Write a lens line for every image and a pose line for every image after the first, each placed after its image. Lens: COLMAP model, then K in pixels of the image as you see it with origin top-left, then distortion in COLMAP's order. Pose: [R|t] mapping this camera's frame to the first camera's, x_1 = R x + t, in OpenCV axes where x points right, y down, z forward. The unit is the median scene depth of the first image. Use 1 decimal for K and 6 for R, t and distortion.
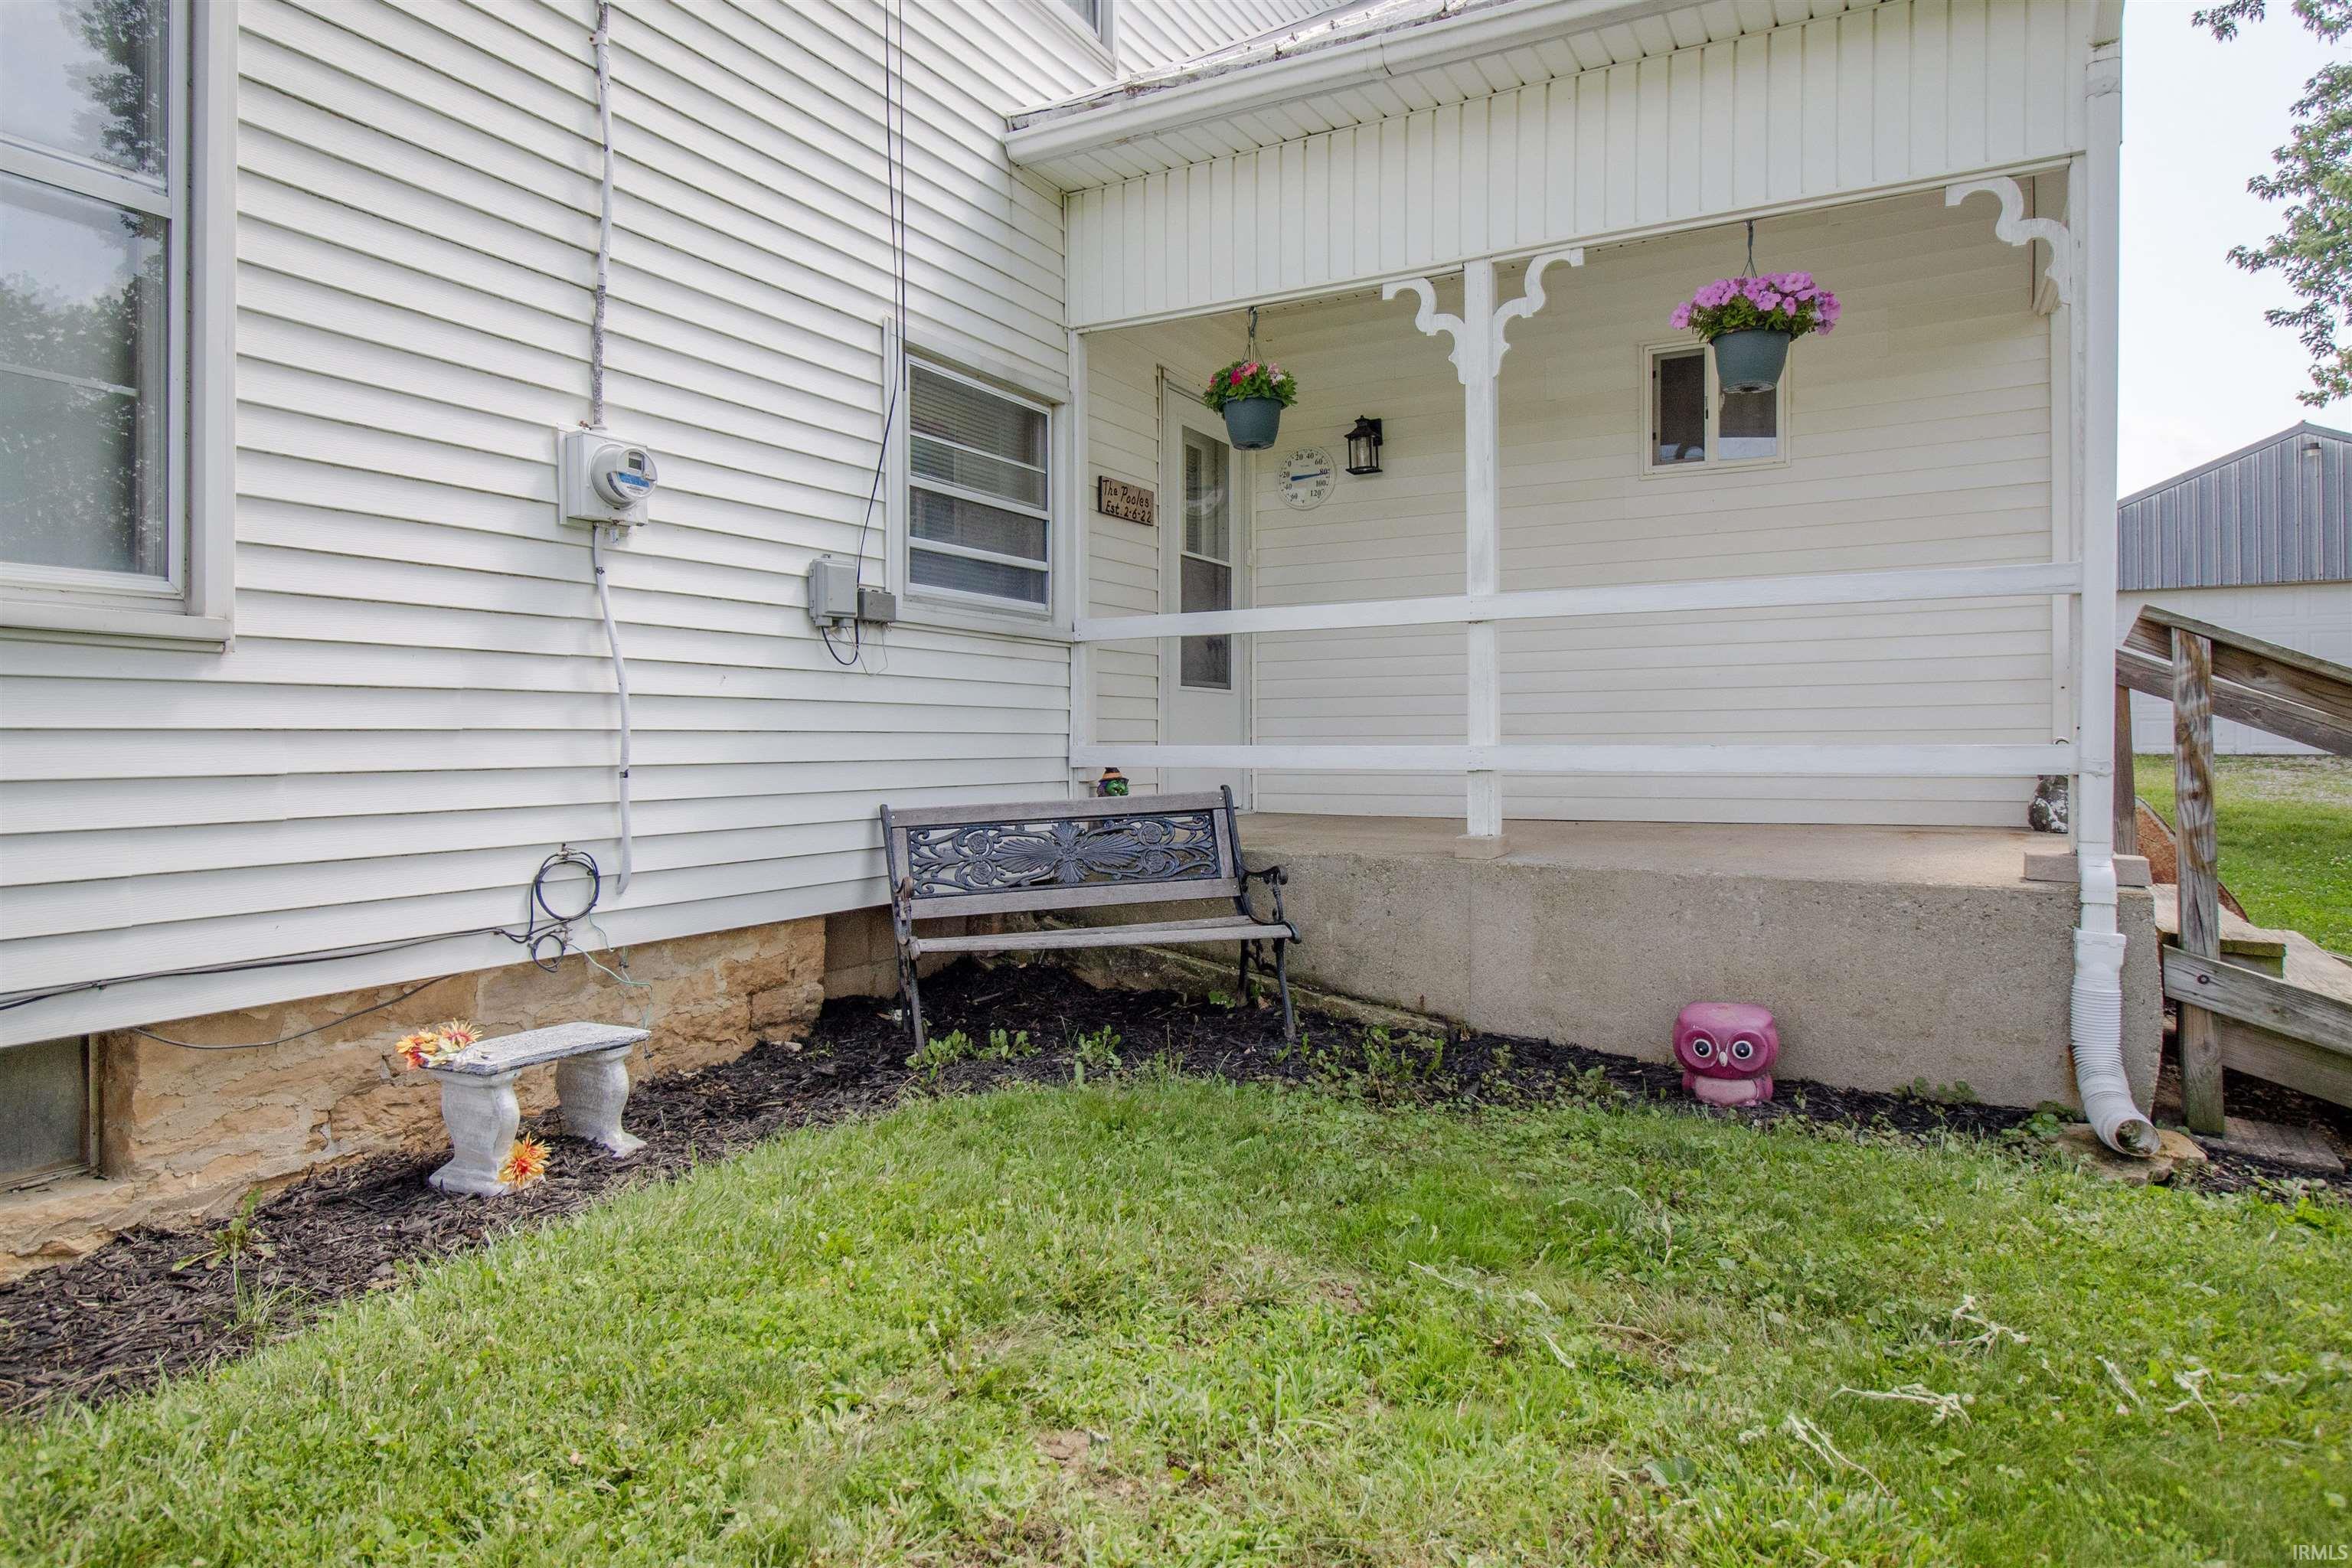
lens RADIAL K [[1347.6, 0, 1152.9], [0, 1347.6, 740.9], [0, 0, 1]] dist [0.003475, -0.002617]
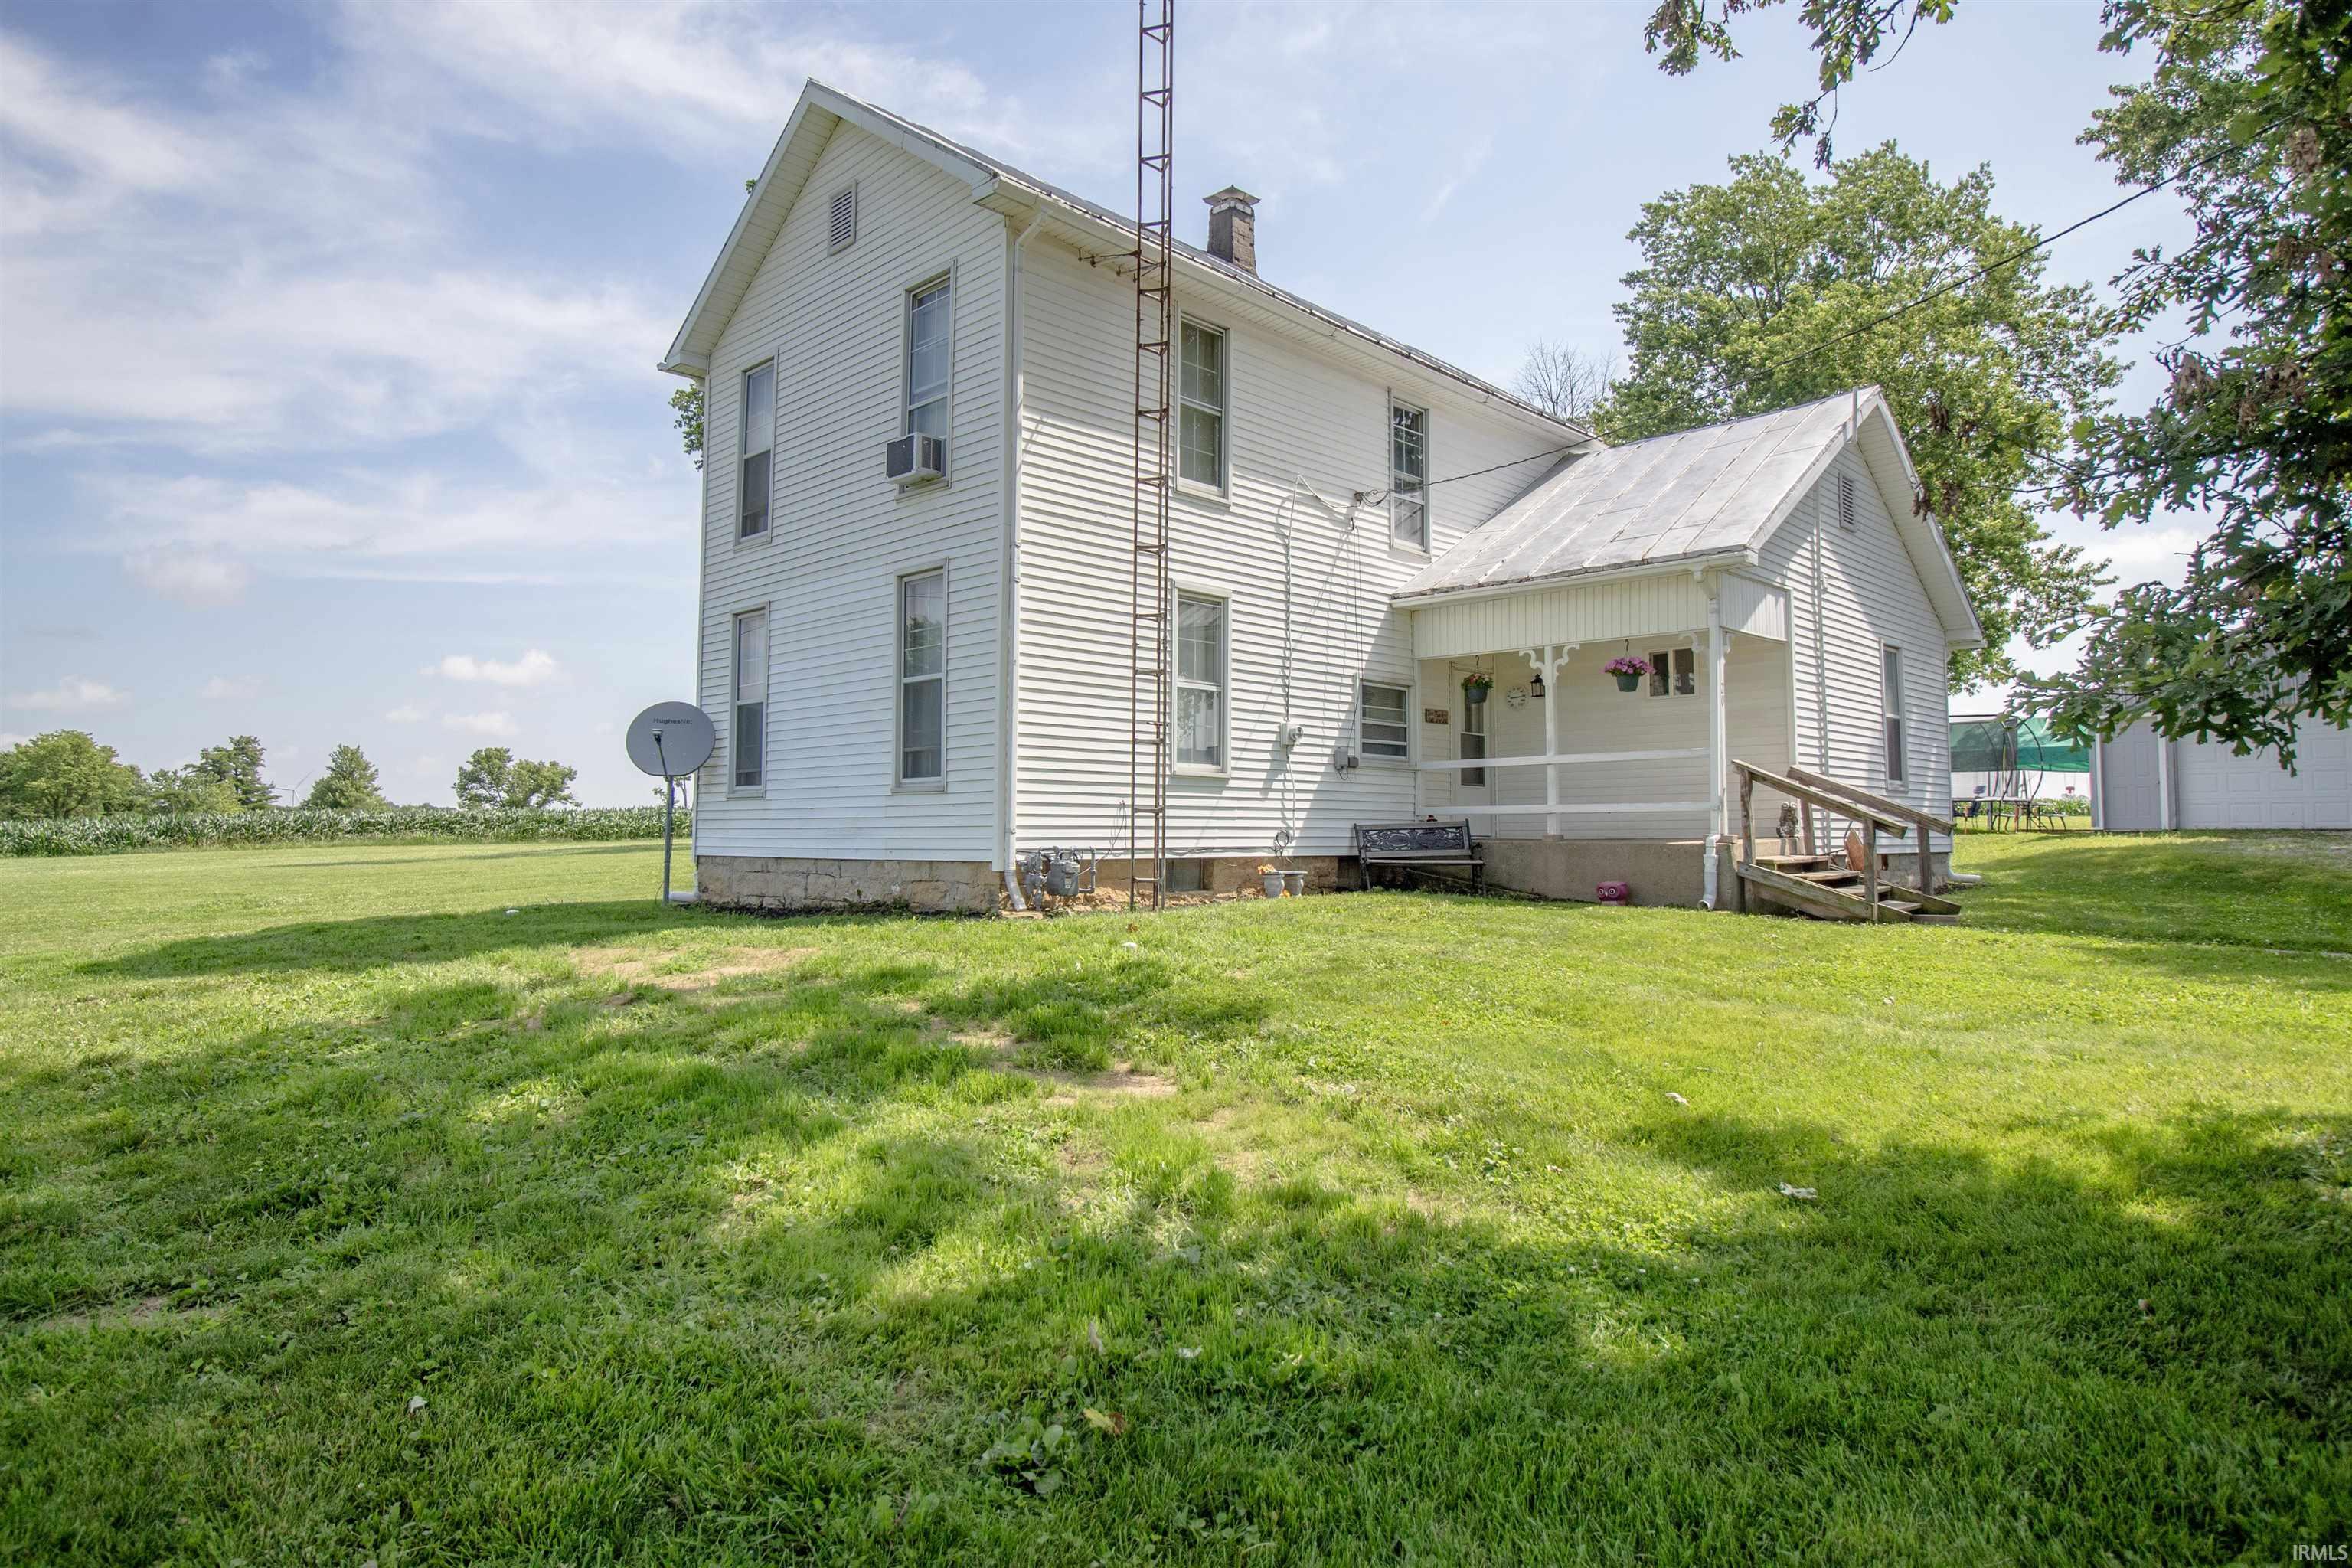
lens RADIAL K [[1347.6, 0, 1148.6], [0, 1347.6, 728.2], [0, 0, 1]] dist [0.003475, -0.002617]
pose [[0.961039, -0.017379, -0.275867, 0.209896], [-0.004275, 0.996968, -0.077698, 0.070835], [0.276381, 0.075850, 0.958050, -2.160202]]
